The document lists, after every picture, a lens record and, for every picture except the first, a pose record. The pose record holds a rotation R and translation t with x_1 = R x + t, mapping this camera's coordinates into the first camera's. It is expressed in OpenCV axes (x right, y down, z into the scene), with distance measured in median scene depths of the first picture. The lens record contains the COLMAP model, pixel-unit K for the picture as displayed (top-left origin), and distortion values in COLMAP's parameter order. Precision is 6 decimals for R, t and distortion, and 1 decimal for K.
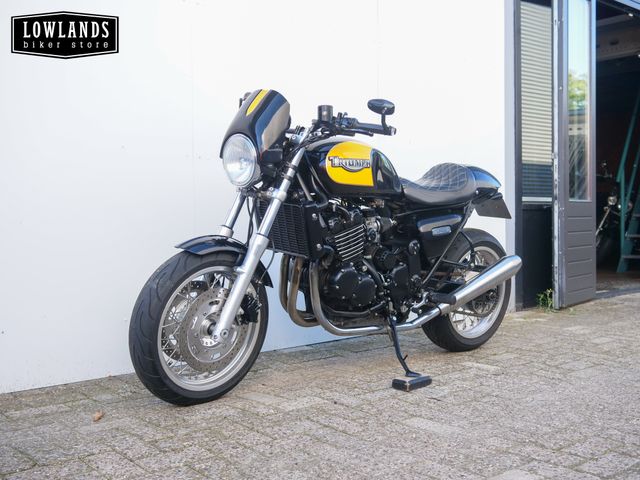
lens RADIAL K [[735.1, 0, 320.0], [0, 735.1, 240.0], [0, 0, 1]] dist [-0.010547, 0.011019]
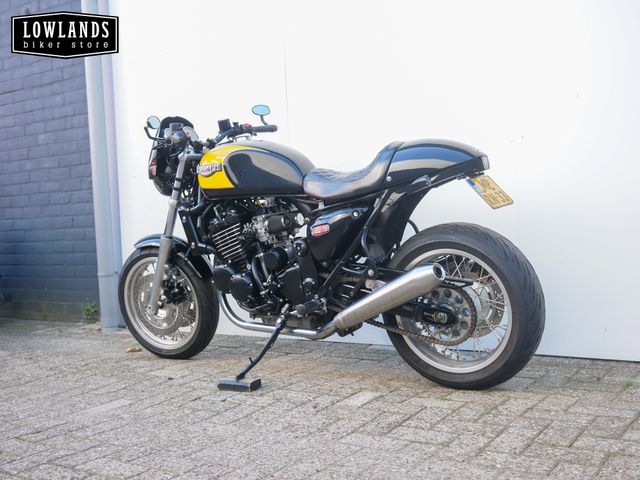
lens RADIAL K [[735.1, 0, 320.0], [0, 735.1, 240.0], [0, 0, 1]] dist [-0.010547, 0.011019]
pose [[0.242969, 0.031716, -0.969515, 1.136289], [0.019226, 0.999112, 0.037503, -0.037318], [0.969843, -0.027752, 0.242144, 0.893478]]
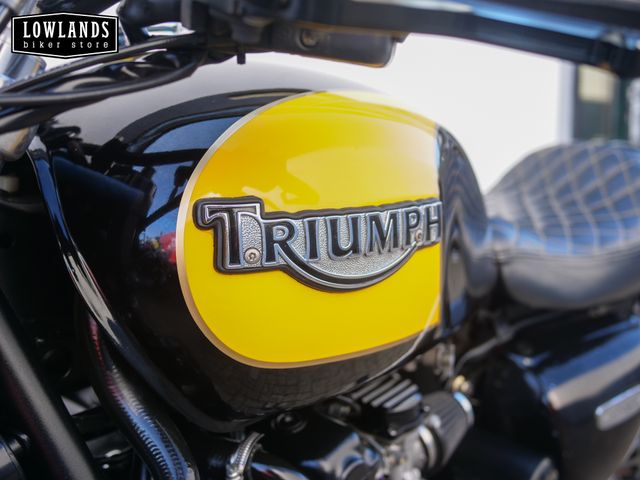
lens RADIAL K [[735.1, 0, 320.0], [0, 735.1, 240.0], [0, 0, 1]] dist [-0.010547, 0.011019]
pose [[0.994913, -0.002504, 0.100706, 0.021262], [-0.006943, 0.995610, 0.093344, -0.117270], [-0.100498, -0.093569, 0.990528, 0.835434]]
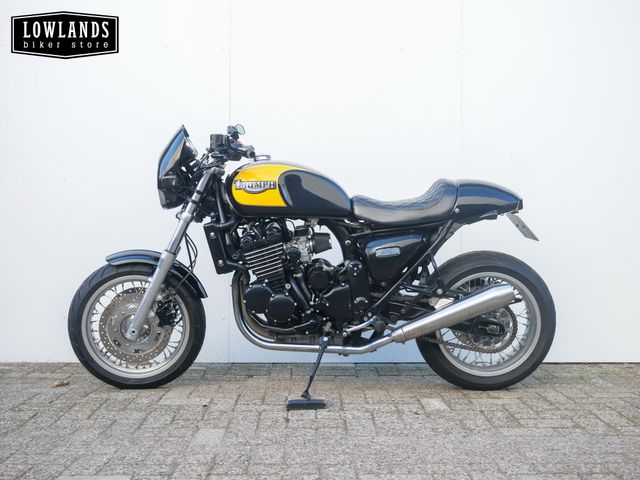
lens RADIAL K [[735.1, 0, 320.0], [0, 735.1, 240.0], [0, 0, 1]] dist [-0.010547, 0.011019]
pose [[0.766960, 0.020147, -0.641379, 0.793666], [-0.030564, 0.999520, -0.005150, -0.023417], [0.640967, 0.023553, 0.767207, 0.250703]]
